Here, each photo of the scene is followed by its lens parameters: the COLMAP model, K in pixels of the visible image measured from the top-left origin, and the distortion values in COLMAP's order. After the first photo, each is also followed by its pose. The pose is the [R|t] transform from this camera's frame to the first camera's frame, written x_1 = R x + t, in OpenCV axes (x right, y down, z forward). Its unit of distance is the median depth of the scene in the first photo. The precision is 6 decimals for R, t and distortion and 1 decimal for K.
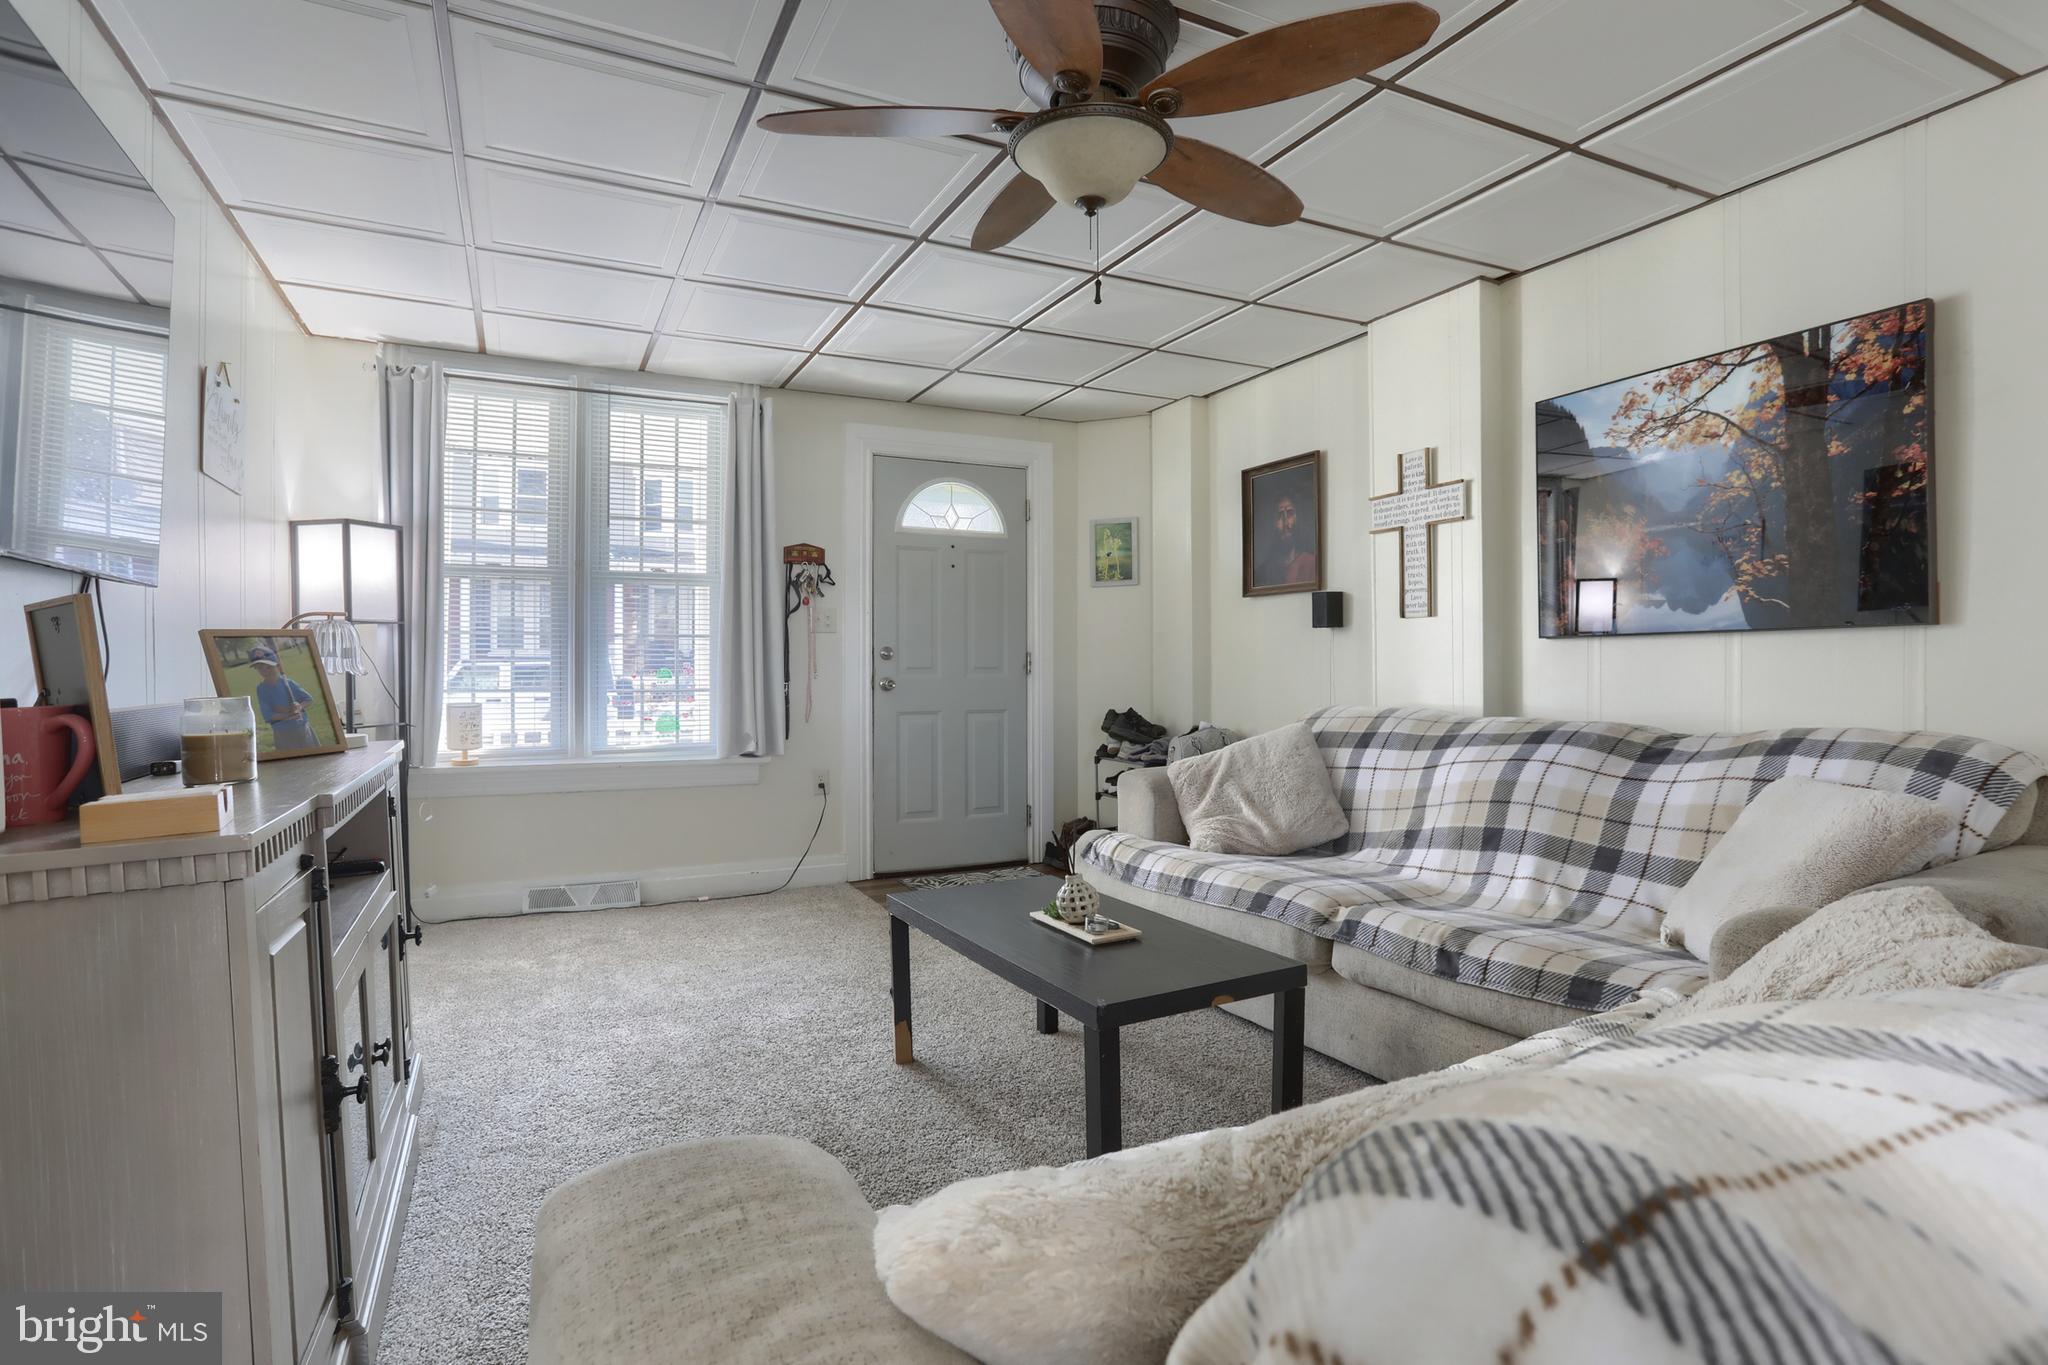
lens RADIAL K [[1020.2, 0, 1082.2], [0, 1020.2, 676.9], [0, 0, 1]] dist [-0.042944, 0.013036]
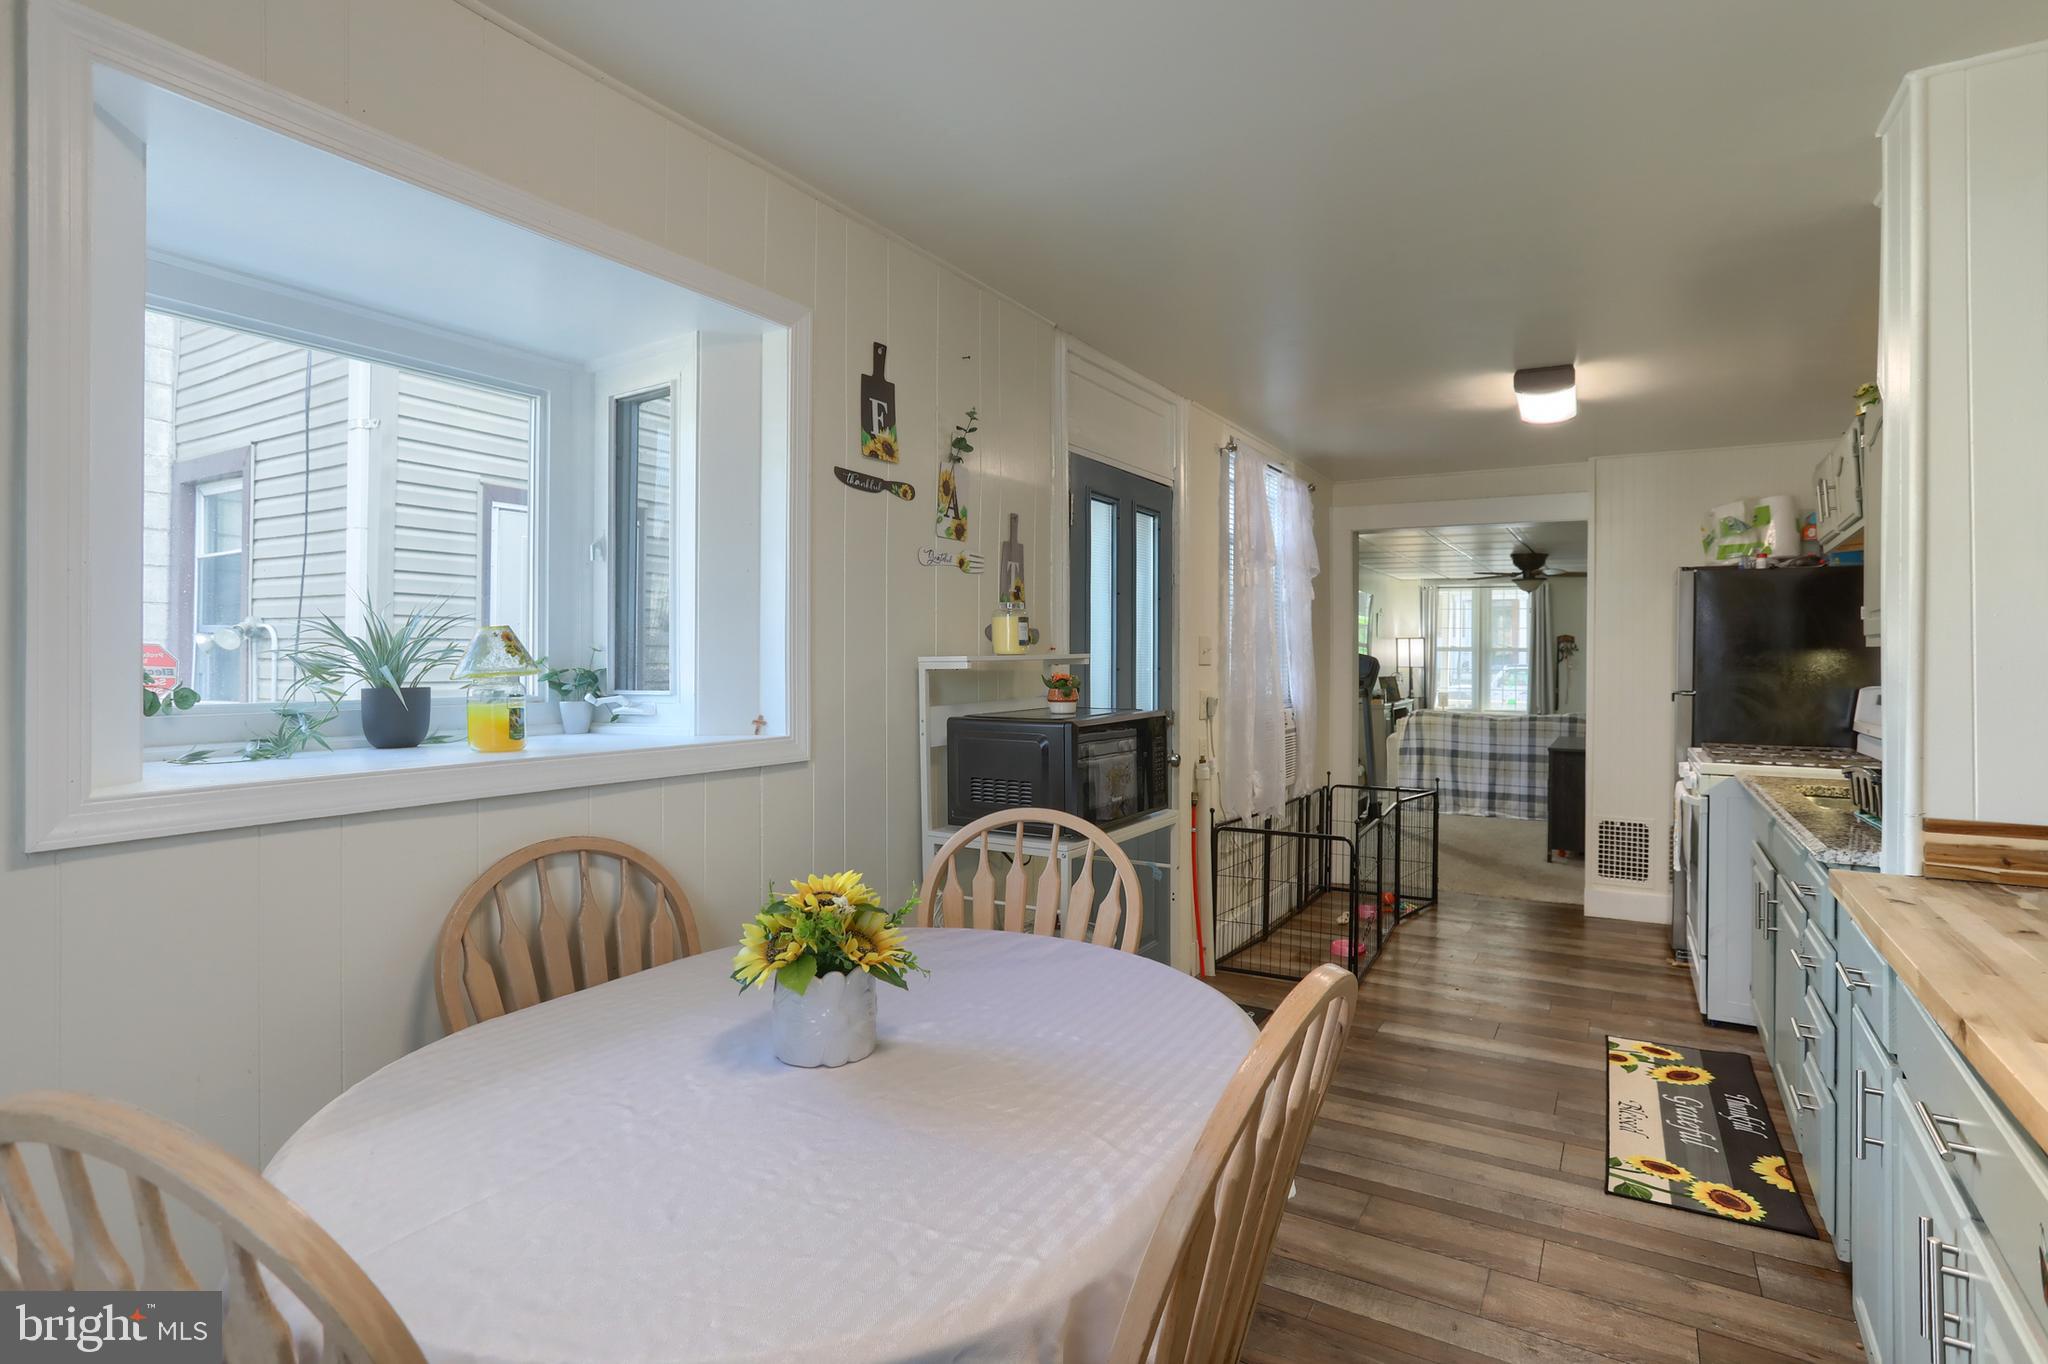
lens RADIAL K [[1020.2, 0, 1006.6], [0, 1020.2, 659.9], [0, 0, 1]] dist [-0.042944, 0.013036]
pose [[0.515854, 0.009223, -0.856627, 1.545820], [-0.017842, 0.999841, 0.000020, -0.055064], [0.856491, 0.015274, 0.515937, -2.000919]]
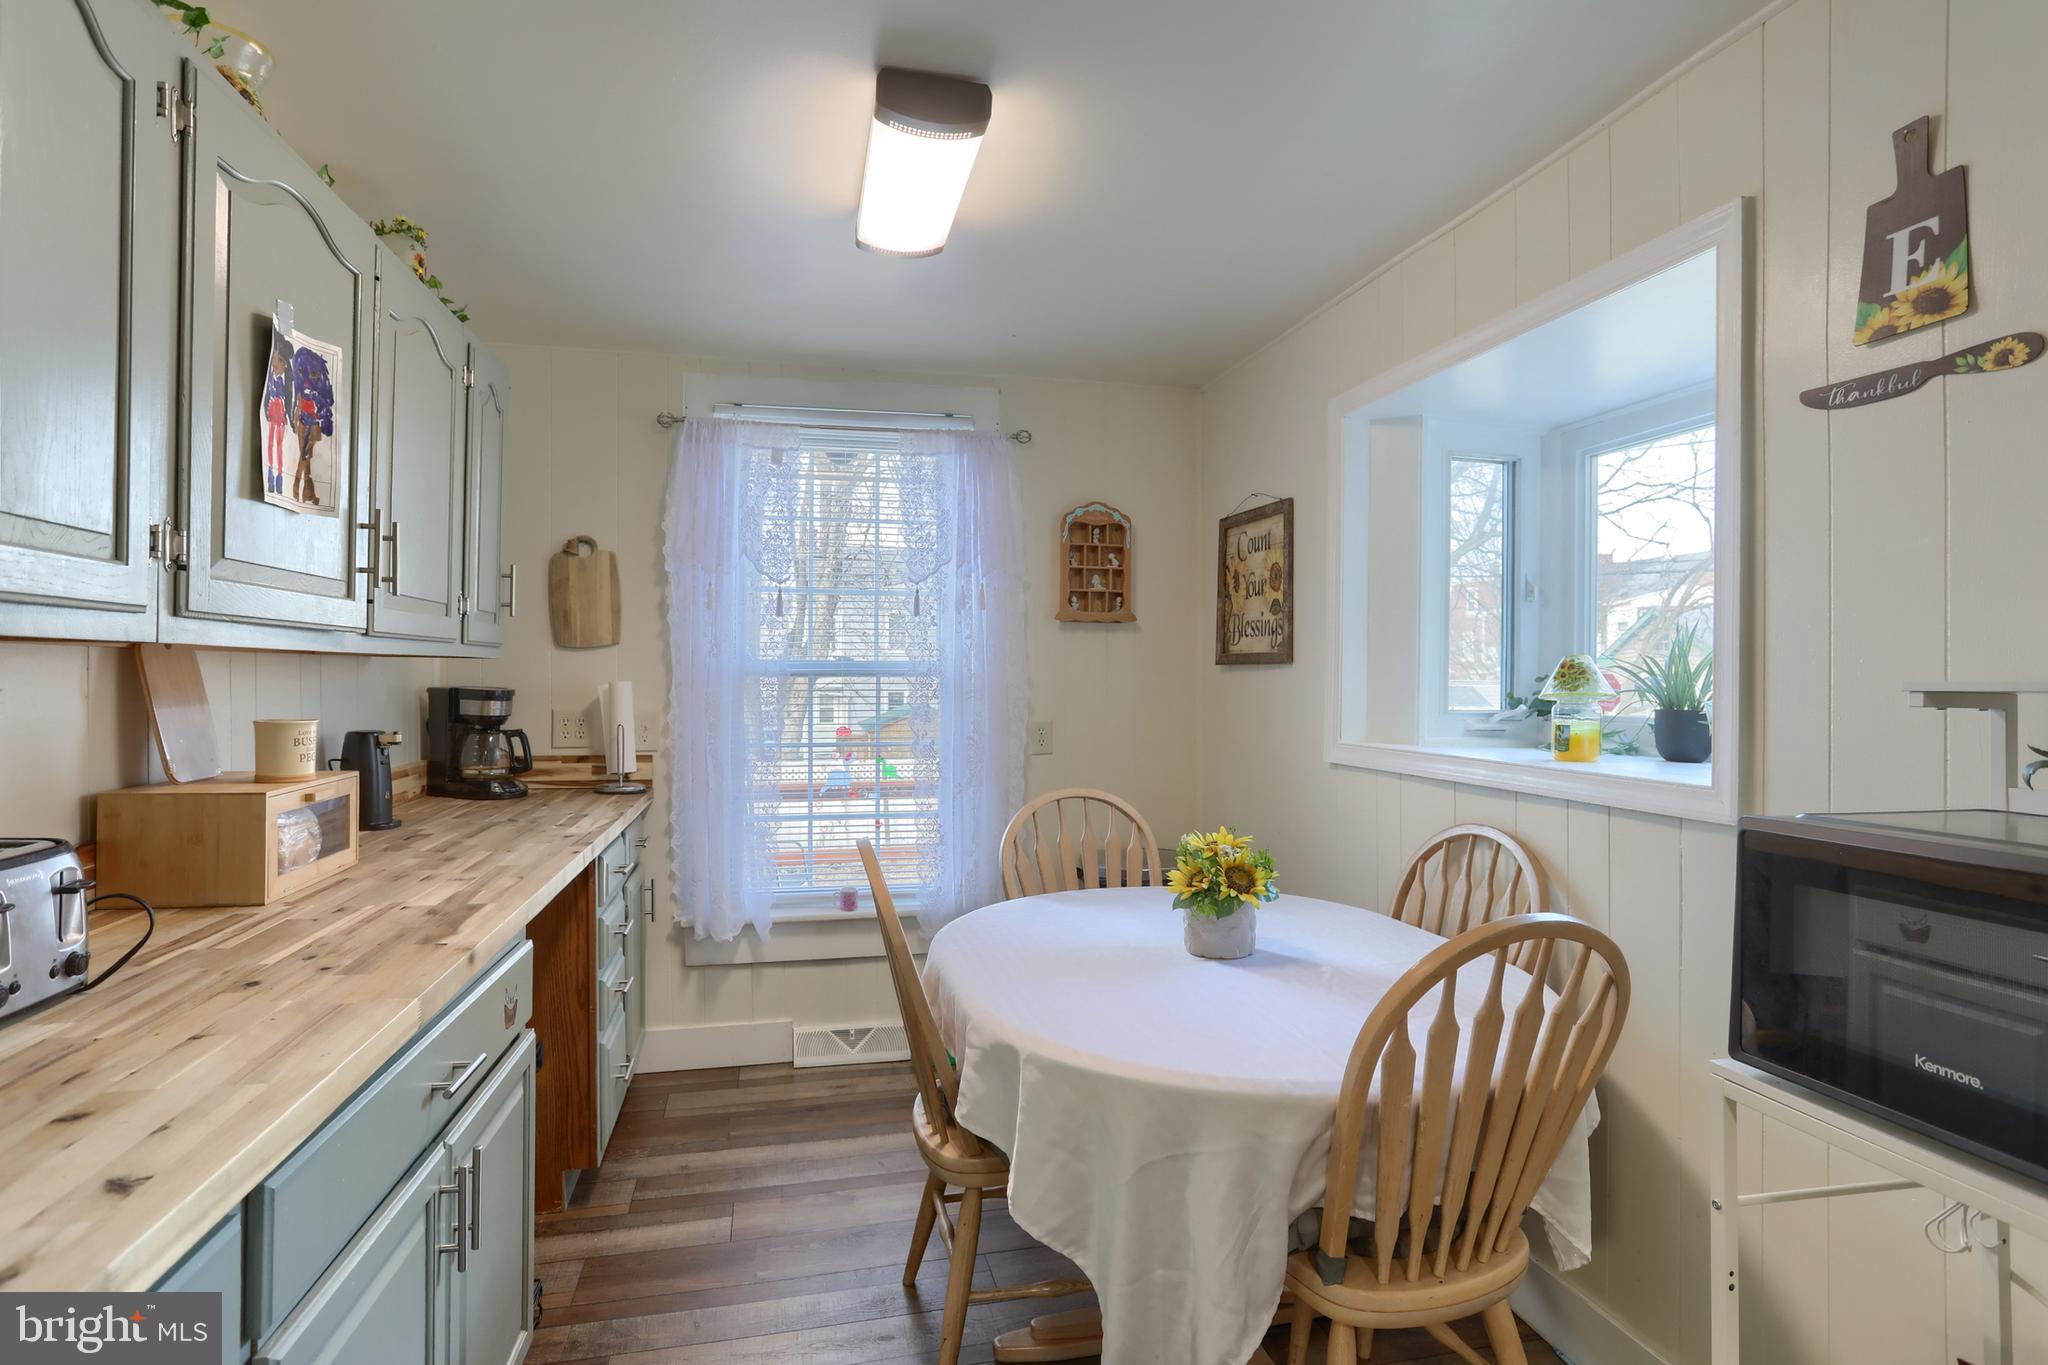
lens RADIAL K [[1020.2, 0, 1030.5], [0, 1020.2, 678.2], [0, 0, 1]] dist [-0.042944, 0.013036]
pose [[-0.974605, -0.000228, 0.223933, 1.185391], [0.002195, 0.999942, 0.010575, -0.061312], [-0.223922, 0.010798, -0.974547, -1.340364]]
